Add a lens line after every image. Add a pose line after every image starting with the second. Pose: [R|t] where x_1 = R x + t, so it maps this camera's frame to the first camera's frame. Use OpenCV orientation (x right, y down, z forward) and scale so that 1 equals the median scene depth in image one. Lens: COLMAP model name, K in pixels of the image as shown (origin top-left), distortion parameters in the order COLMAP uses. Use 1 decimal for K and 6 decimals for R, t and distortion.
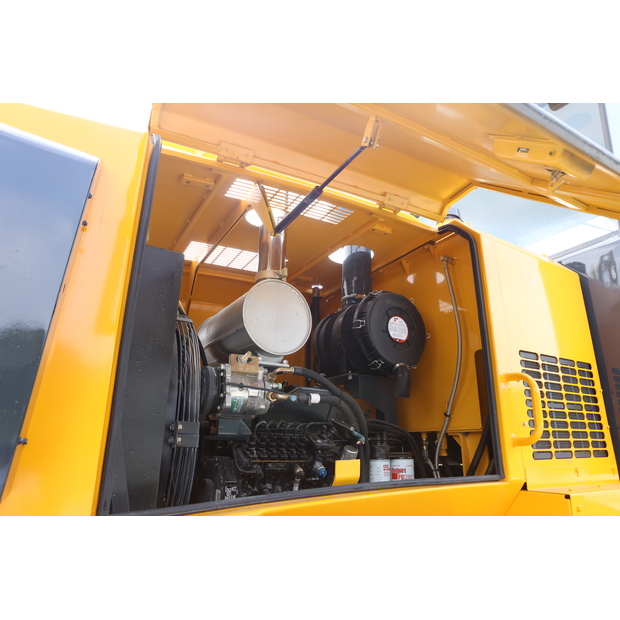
lens RADIAL K [[412.4, 0, 310.7], [0, 412.4, 287.9], [0, 0, 1]] dist [-0.073032, -0.000220]
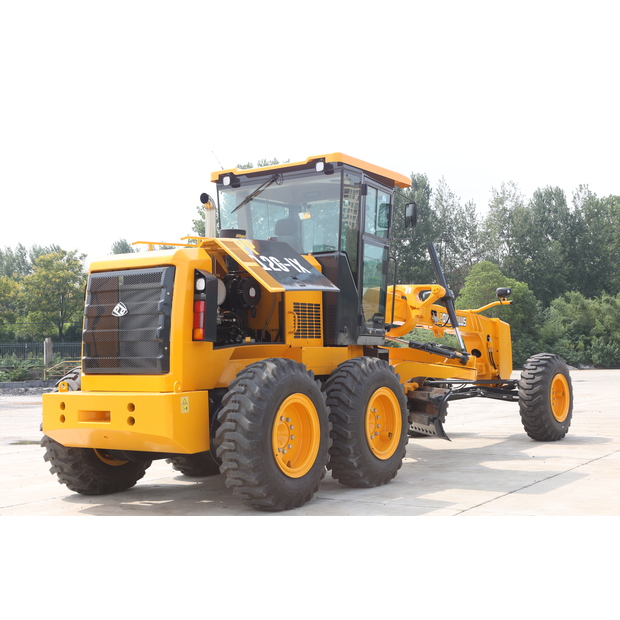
lens RADIAL K [[923.2, 0, 310.0], [0, 923.2, 310.0], [0, 0, 1]] dist [-0.445372, -0.000155]
pose [[0.895435, -0.015538, 0.444921, -2.280157], [-0.124260, 0.950950, 0.283290, -1.651725], [-0.427499, -0.308954, 0.849583, -4.603843]]
